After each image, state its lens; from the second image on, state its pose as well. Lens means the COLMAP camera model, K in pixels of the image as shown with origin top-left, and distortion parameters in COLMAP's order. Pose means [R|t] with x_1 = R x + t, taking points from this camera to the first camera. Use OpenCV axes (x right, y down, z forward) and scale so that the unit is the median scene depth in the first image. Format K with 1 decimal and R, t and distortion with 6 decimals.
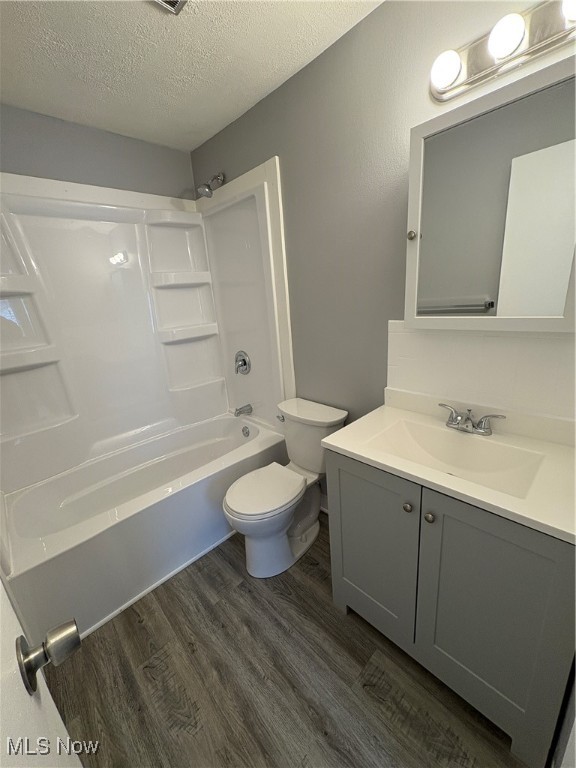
lens RADIAL K [[305.4, 0, 289.4], [0, 305.4, 378.7], [0, 0, 1]] dist [-0.001269, 0.000597]
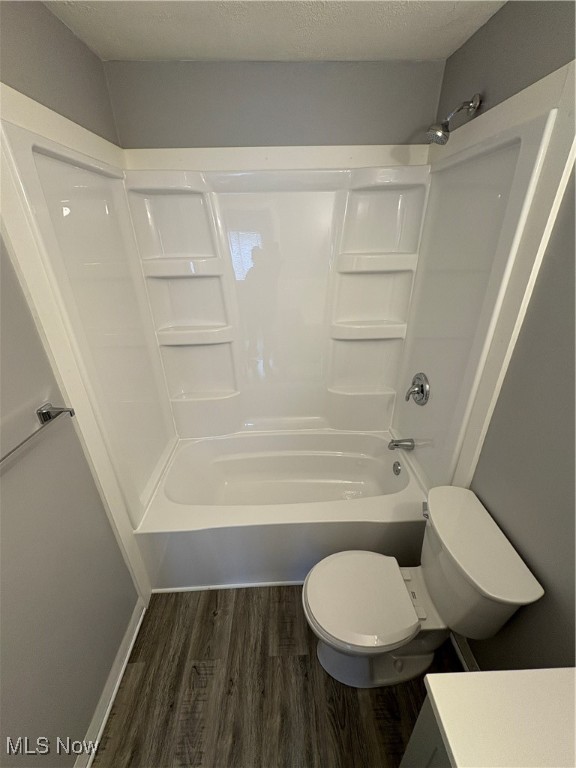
lens RADIAL K [[305.4, 0, 288.4], [0, 305.4, 382.5], [0, 0, 1]] dist [-0.001269, 0.000597]
pose [[0.744606, 0.345275, -0.571268, 0.029906], [-0.225738, 0.935655, 0.271277, -0.230718], [0.628175, -0.073038, 0.774637, 0.273380]]
